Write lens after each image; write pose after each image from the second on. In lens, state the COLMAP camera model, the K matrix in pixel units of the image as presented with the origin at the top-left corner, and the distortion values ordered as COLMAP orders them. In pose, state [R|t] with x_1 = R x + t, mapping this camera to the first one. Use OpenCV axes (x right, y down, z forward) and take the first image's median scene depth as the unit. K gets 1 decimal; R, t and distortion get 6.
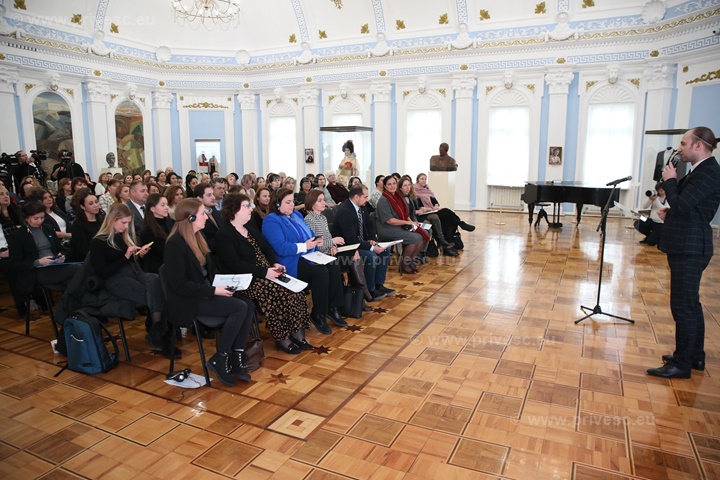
lens RADIAL K [[489.0, 0, 360.0], [0, 489.0, 240.0], [0, 0, 1]] dist [-0.074472, 0.068040]
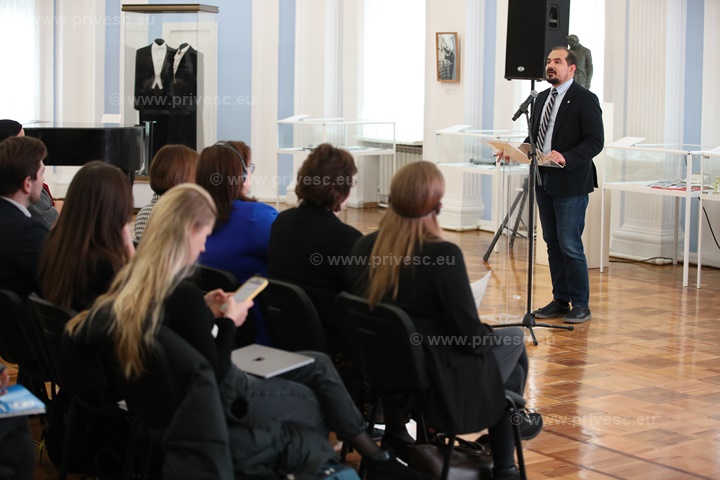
lens RADIAL K [[1458.0, 0, 360.0], [0, 1458.0, 240.0], [0, 0, 1]] dist [-0.317839, 0.007997]
pose [[0.495059, -0.095495, 0.863595, -0.425083], [0.137781, 0.989993, 0.030488, -0.011320], [-0.857865, 0.103893, 0.503263, 0.113970]]
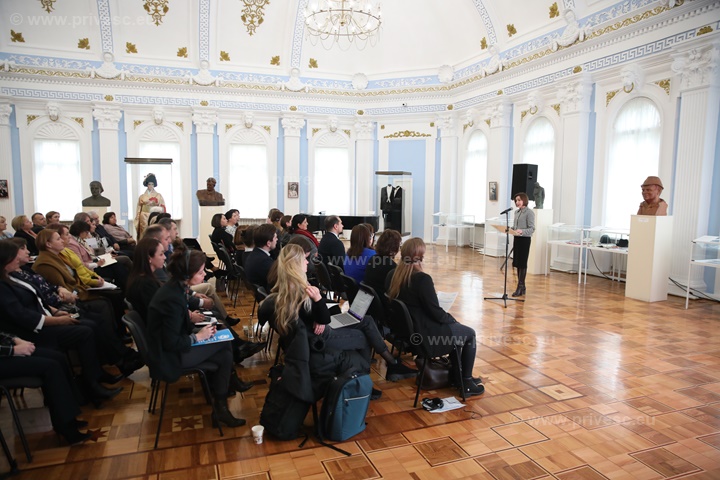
lens RADIAL K [[498.0, 0, 360.0], [0, 498.0, 240.0], [0, 0, 1]] dist [-0.128896, 0.119732]
pose [[0.692582, -0.060388, 0.718807, -0.338381], [0.114357, 0.993079, -0.026754, -0.012504], [-0.712217, 0.100730, 0.694694, 0.106216]]
